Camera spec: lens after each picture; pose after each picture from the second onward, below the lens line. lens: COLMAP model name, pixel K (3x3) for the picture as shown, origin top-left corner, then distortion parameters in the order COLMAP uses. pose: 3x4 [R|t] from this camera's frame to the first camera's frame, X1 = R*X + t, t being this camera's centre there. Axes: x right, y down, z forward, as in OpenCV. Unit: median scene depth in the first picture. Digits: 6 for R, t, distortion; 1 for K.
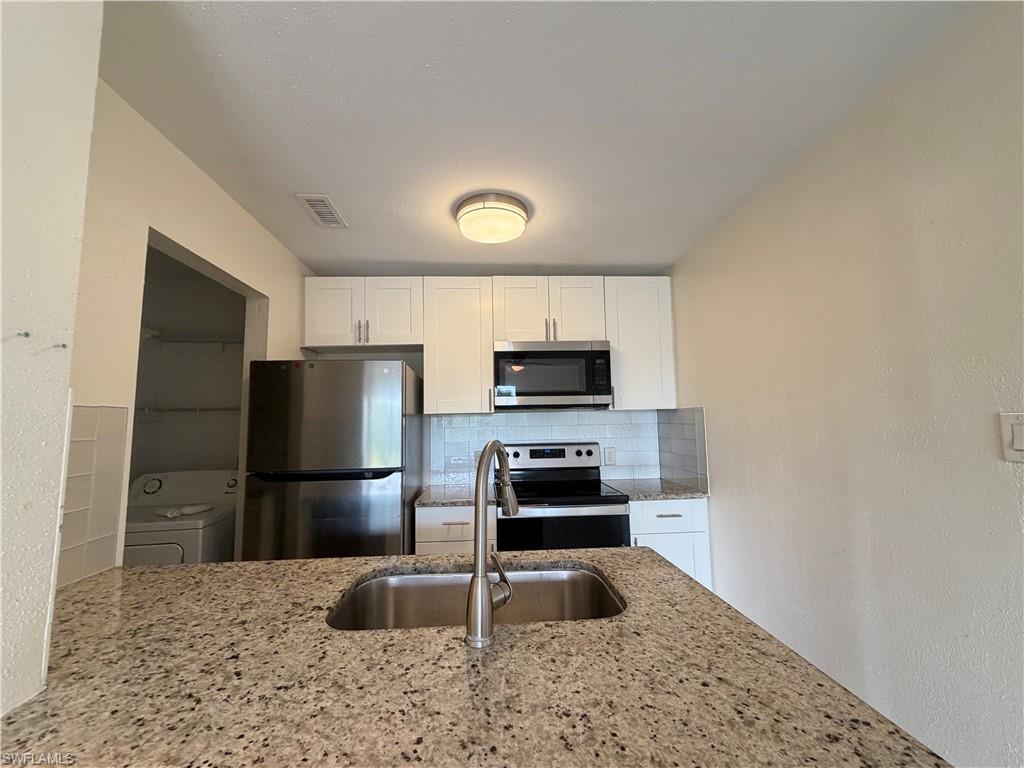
lens RADIAL K [[408.1, 0, 509.4], [0, 408.1, 384.1], [0, 0, 1]] dist [0.000398, -0.000286]
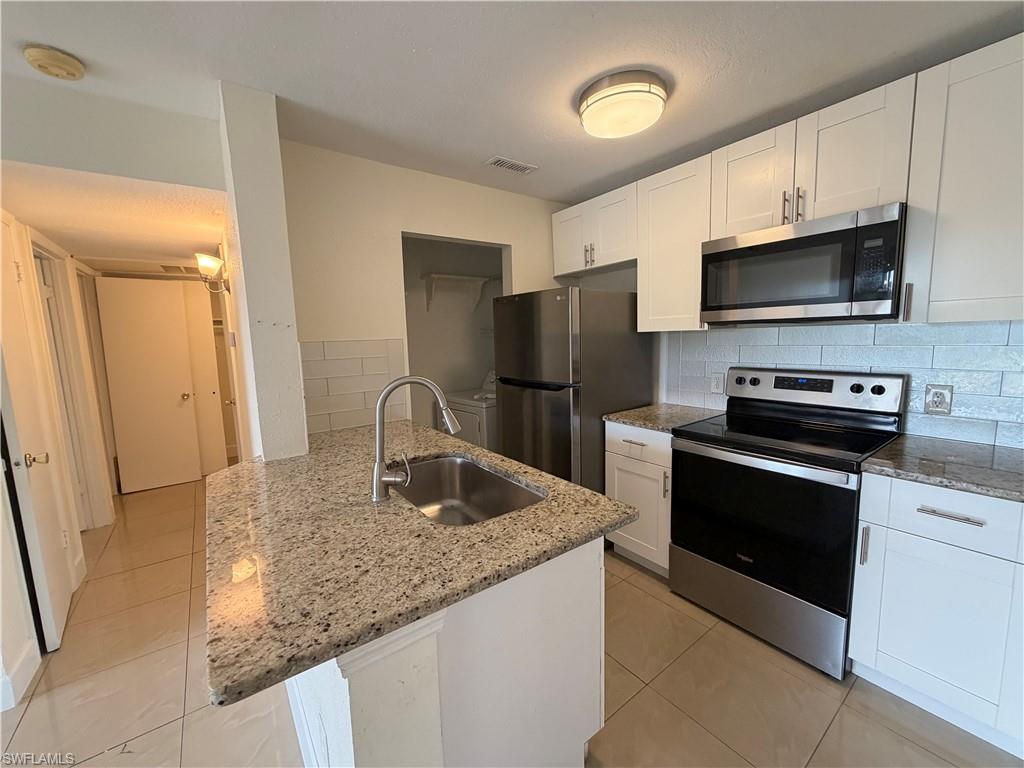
lens RADIAL K [[408.1, 0, 507.7], [0, 408.1, 385.1], [0, 0, 1]] dist [0.000398, -0.000286]
pose [[0.534047, 0.108382, -0.838479, 0.483832], [0.102249, 0.976190, 0.191307, -0.023328], [0.839249, -0.187900, 0.510250, 0.216480]]
